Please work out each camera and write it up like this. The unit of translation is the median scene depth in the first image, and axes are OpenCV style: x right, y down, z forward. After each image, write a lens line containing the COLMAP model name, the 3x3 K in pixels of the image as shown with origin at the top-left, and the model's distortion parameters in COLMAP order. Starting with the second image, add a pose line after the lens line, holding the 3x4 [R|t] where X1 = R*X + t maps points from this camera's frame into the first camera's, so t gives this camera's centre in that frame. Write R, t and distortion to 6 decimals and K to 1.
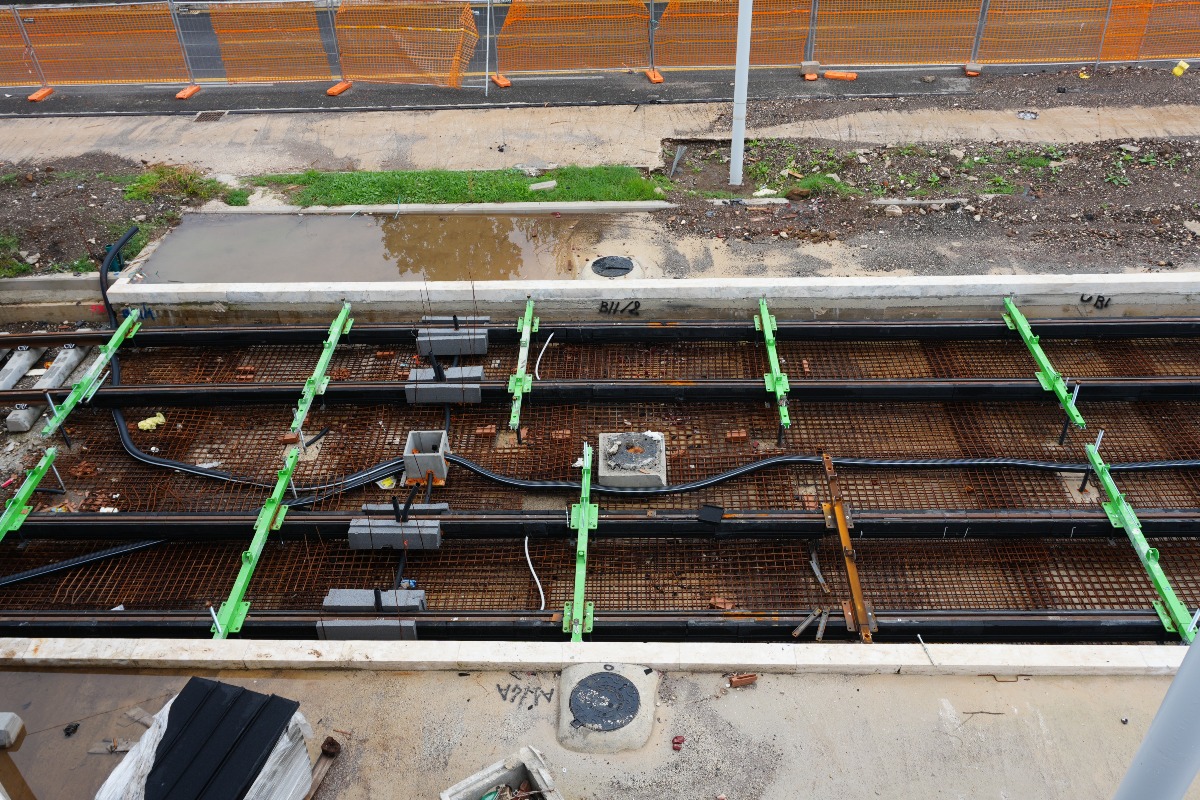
lens RADIAL K [[1010.7, 0, 602.1], [0, 1010.7, 398.2], [0, 0, 1]] dist [0.009939, -0.004689]
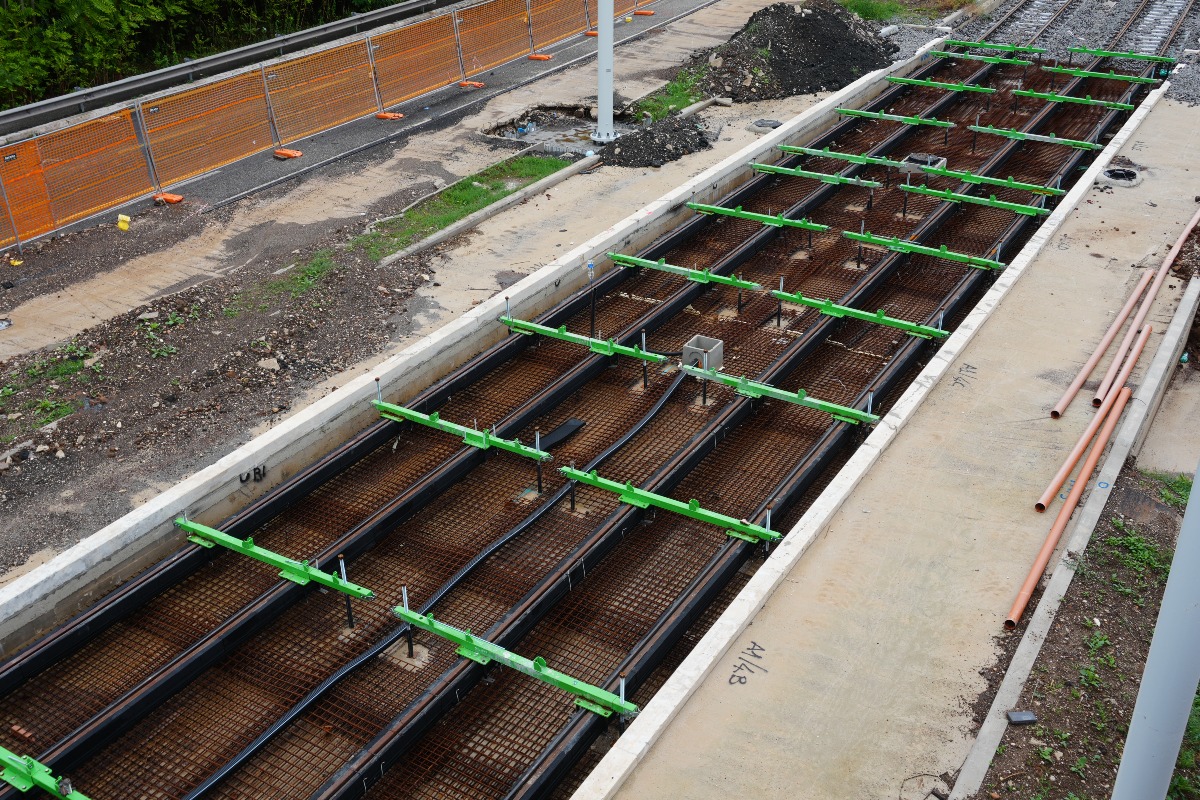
lens RADIAL K [[1222.6, 0, 599.3], [0, 1222.6, 398.0], [0, 0, 1]] dist [0.019621, 0.000000]
pose [[0.496386, -0.385913, 0.777607, -0.190621], [0.516914, 0.851038, 0.092383, -0.112670], [-0.697424, 0.356099, 0.621927, 0.126009]]
